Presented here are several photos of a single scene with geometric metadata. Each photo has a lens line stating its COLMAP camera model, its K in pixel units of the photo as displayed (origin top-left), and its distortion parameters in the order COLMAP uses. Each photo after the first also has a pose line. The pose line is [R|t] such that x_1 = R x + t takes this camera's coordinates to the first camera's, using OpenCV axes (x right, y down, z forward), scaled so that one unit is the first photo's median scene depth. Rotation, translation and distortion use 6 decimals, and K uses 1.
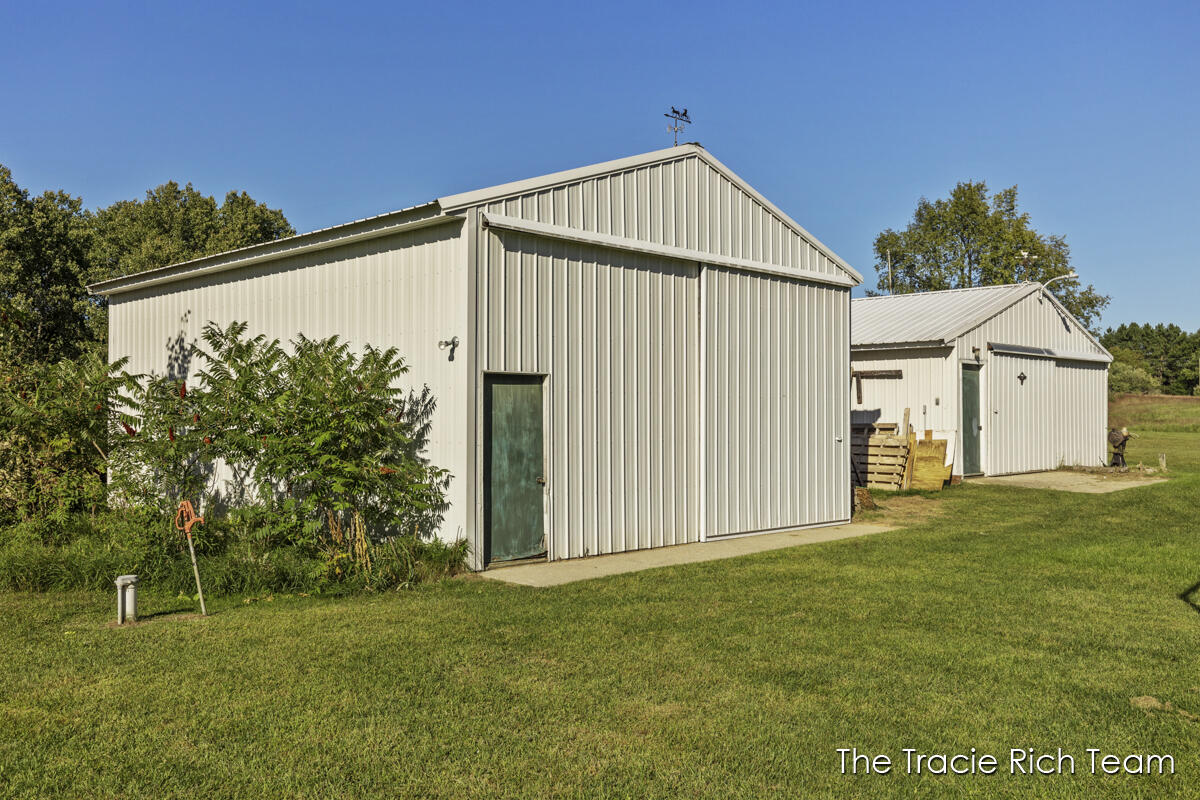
lens RADIAL K [[1059.7, 0, 600.0], [0, 1059.7, 400.0], [0, 0, 1]] dist [0.011620, 0.012421]
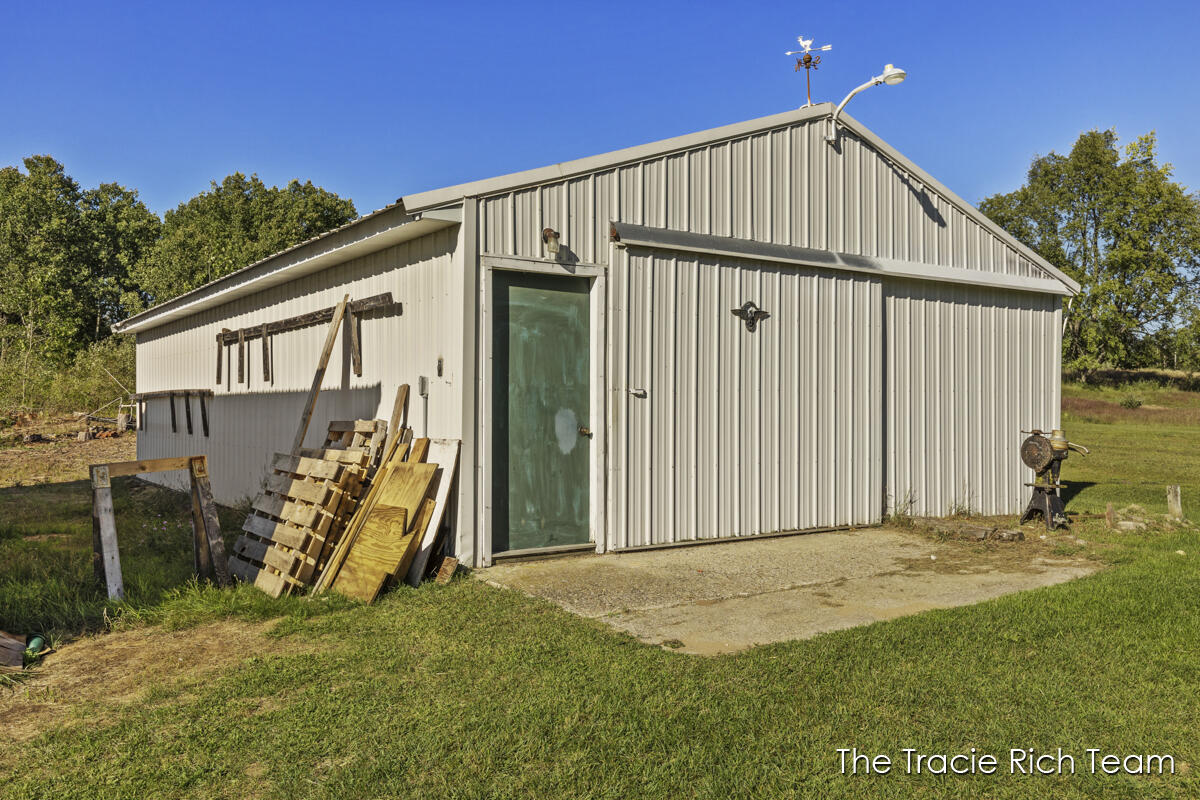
lens RADIAL K [[946.1, 0, 600.0], [0, 946.1, 400.0], [0, 0, 1]] dist [0.009733, 0.005858]
pose [[0.978217, 0.001446, -0.207582, 0.385707], [0.000455, 0.999958, 0.009108, 0.009114], [0.207587, -0.009004, 0.978175, 0.568401]]
